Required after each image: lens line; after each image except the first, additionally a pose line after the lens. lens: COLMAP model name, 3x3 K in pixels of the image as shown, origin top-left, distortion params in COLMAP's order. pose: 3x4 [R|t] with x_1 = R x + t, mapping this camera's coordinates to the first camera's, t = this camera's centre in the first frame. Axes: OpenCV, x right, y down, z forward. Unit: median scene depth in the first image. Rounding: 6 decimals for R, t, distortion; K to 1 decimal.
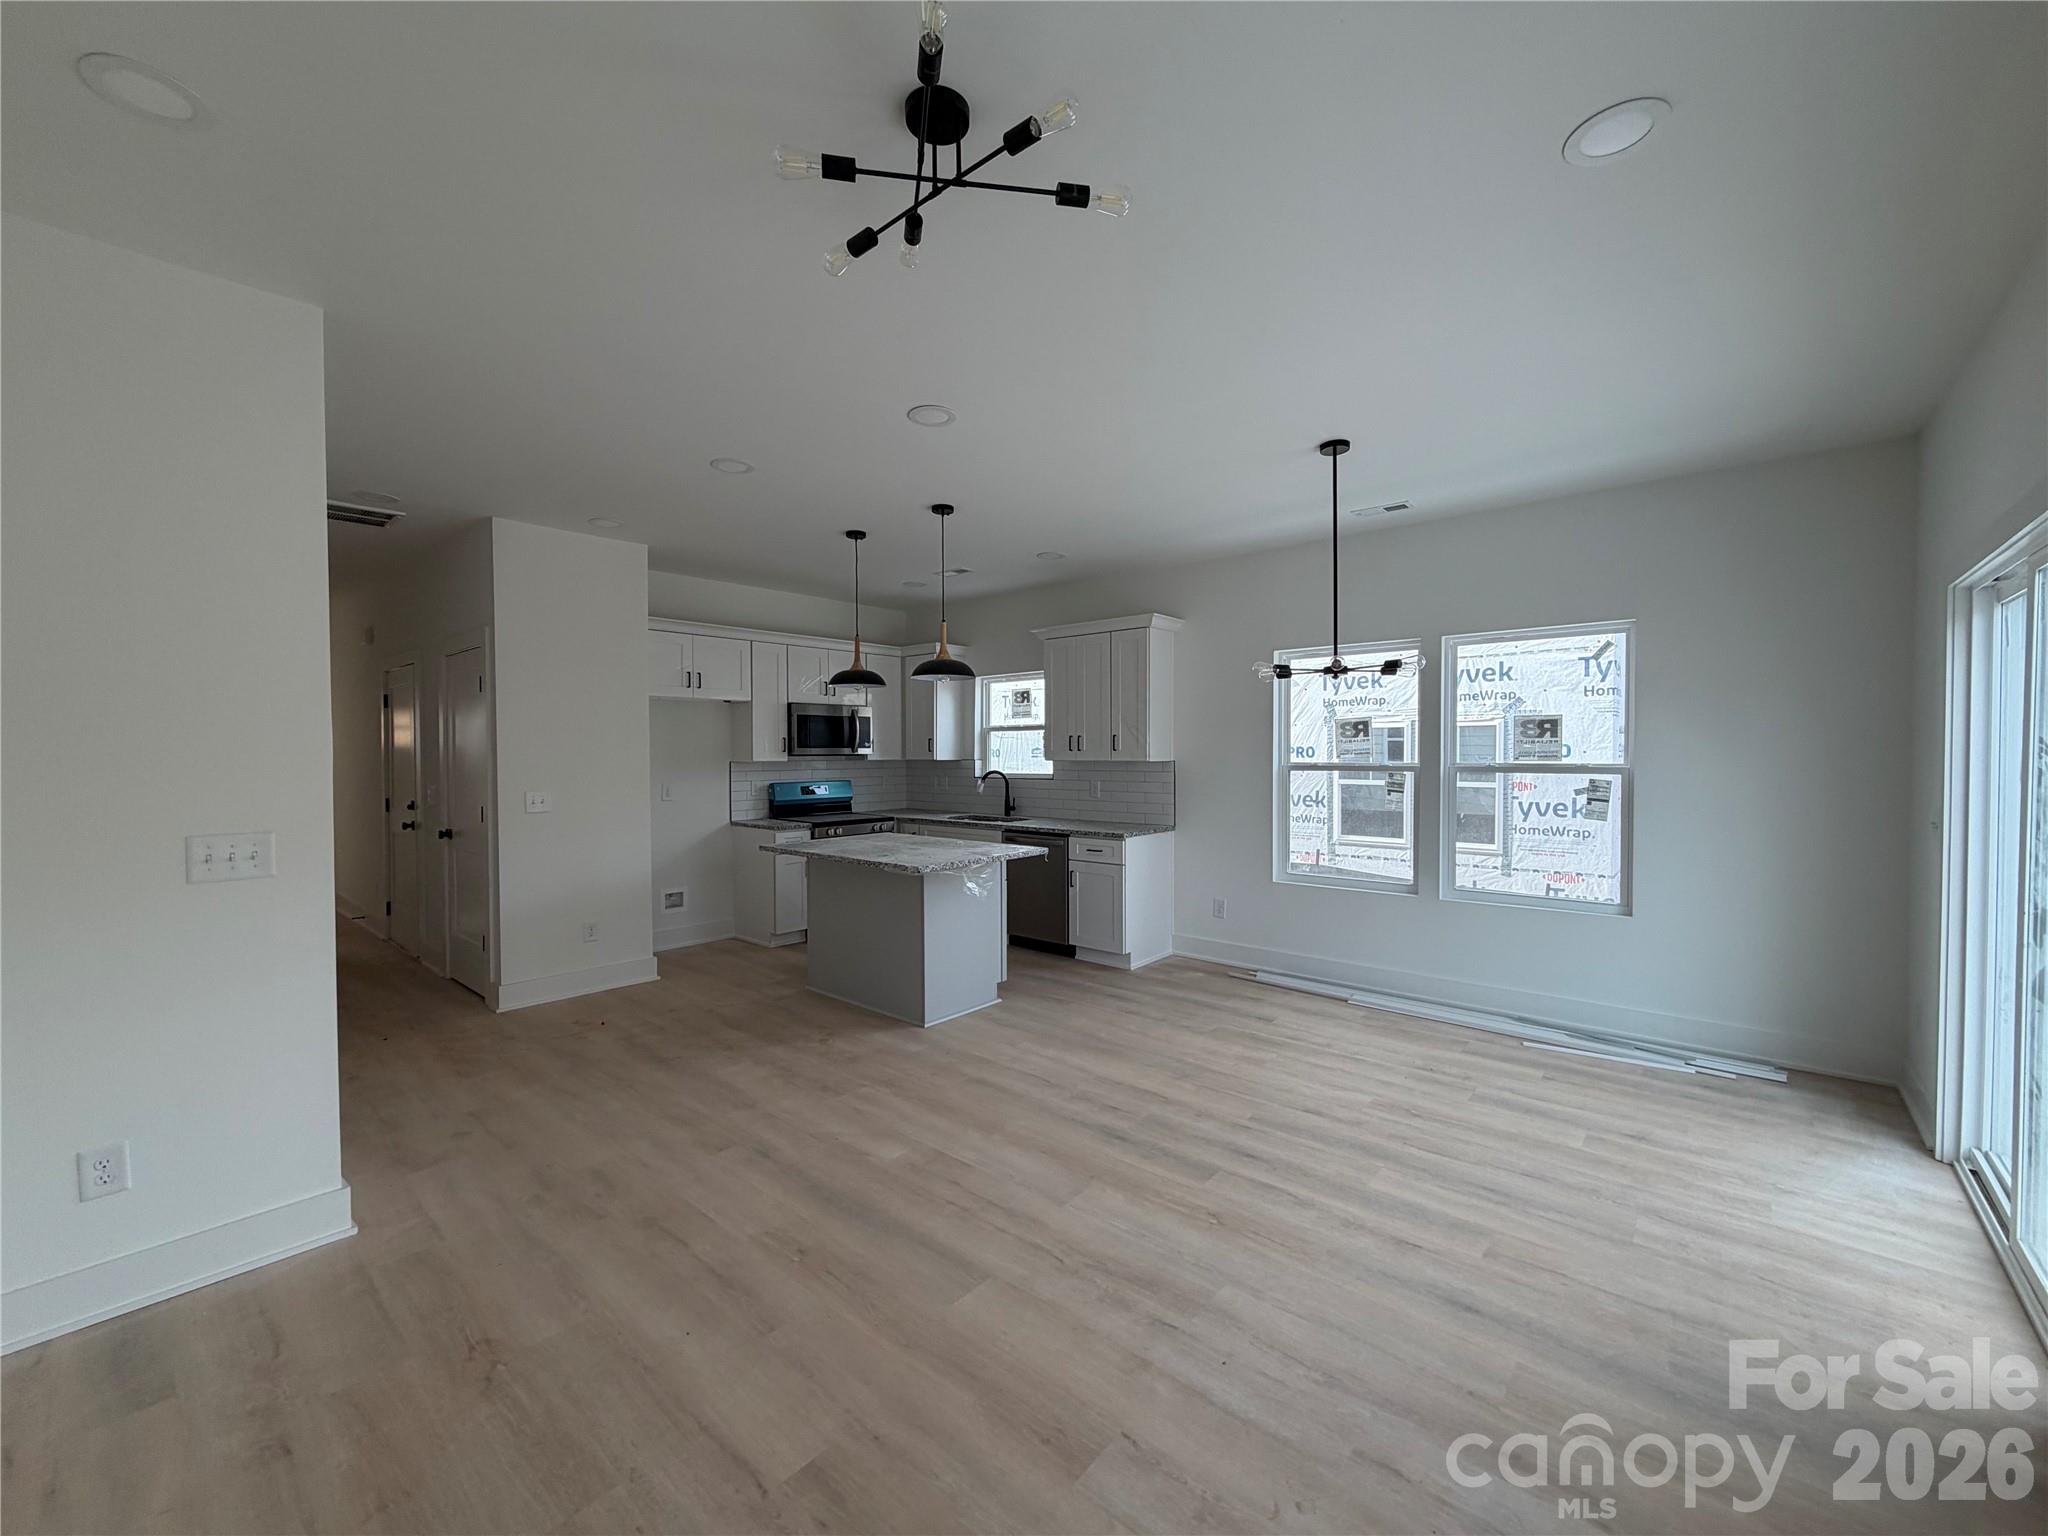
lens RADIAL K [[810.6, 0, 1027.5], [0, 810.6, 758.3], [0, 0, 1]] dist [0.003429, 0.000961]
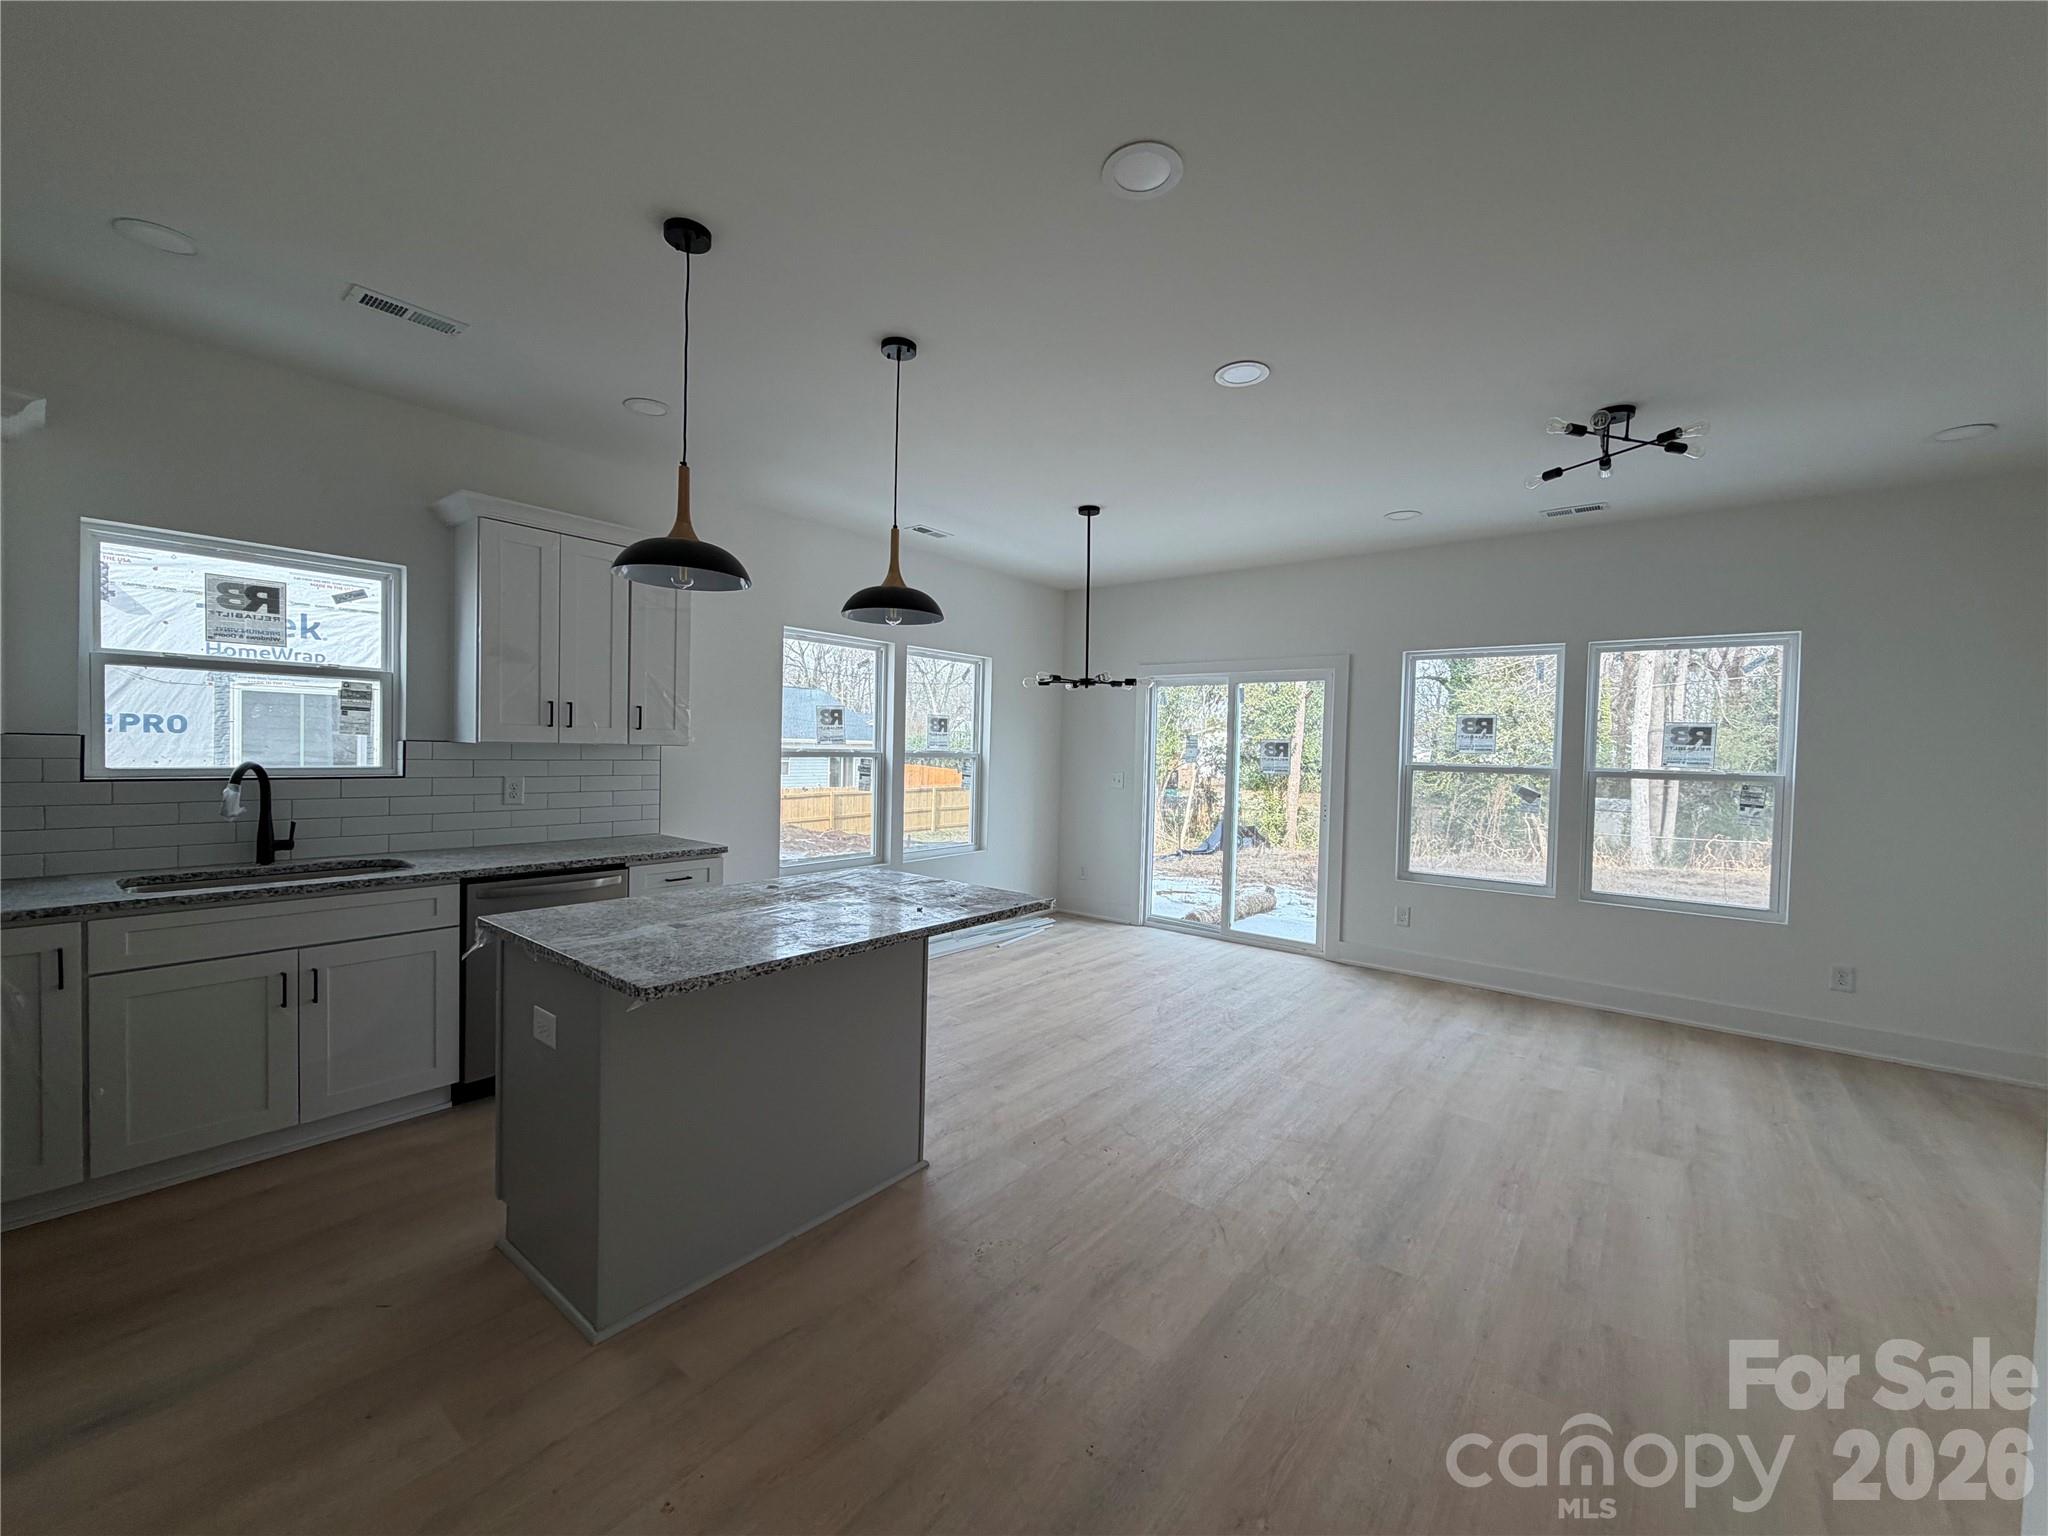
lens RADIAL K [[810.6, 0, 1017.7], [0, 810.6, 771.5], [0, 0, 1]] dist [0.003429, 0.000961]
pose [[-0.032580, -0.030038, 0.999018, -0.907079], [-0.018617, 0.999393, 0.029442, -0.000992], [-0.999296, -0.017640, -0.033119, 1.134041]]
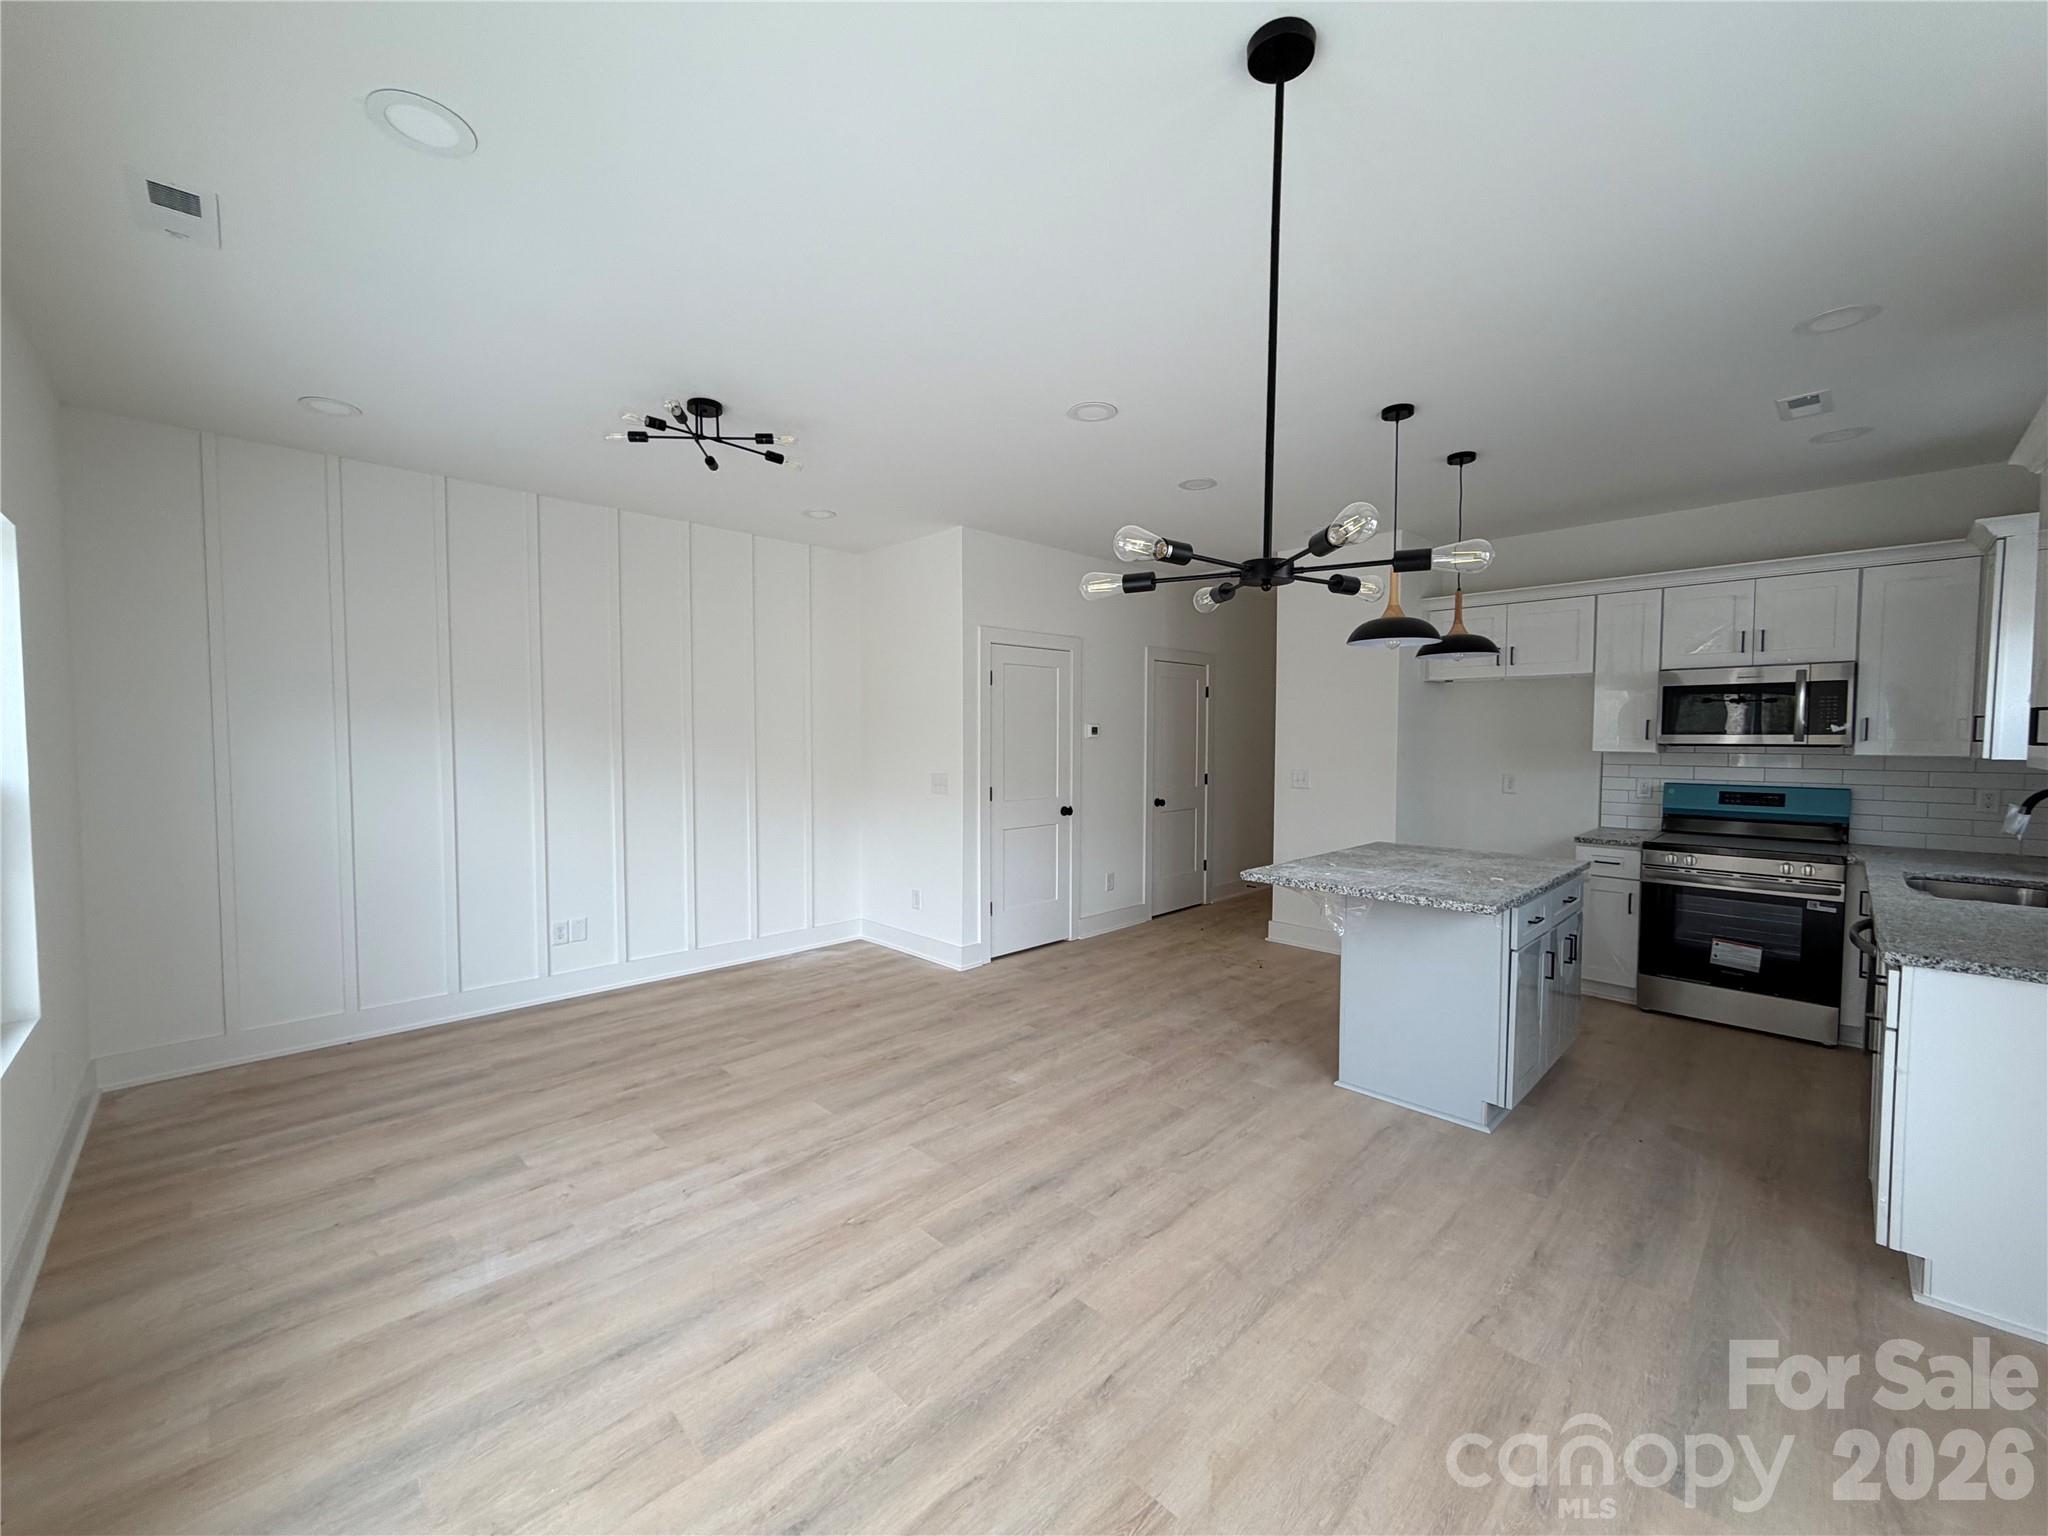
lens RADIAL K [[810.6, 0, 1021.8], [0, 810.6, 768.4], [0, 0, 1]] dist [0.003429, 0.000961]
pose [[-0.077156, 0.043723, -0.996060, 0.818405], [-0.007366, 0.998986, 0.044422, -0.019353], [0.996992, 0.010764, -0.076756, 0.888262]]
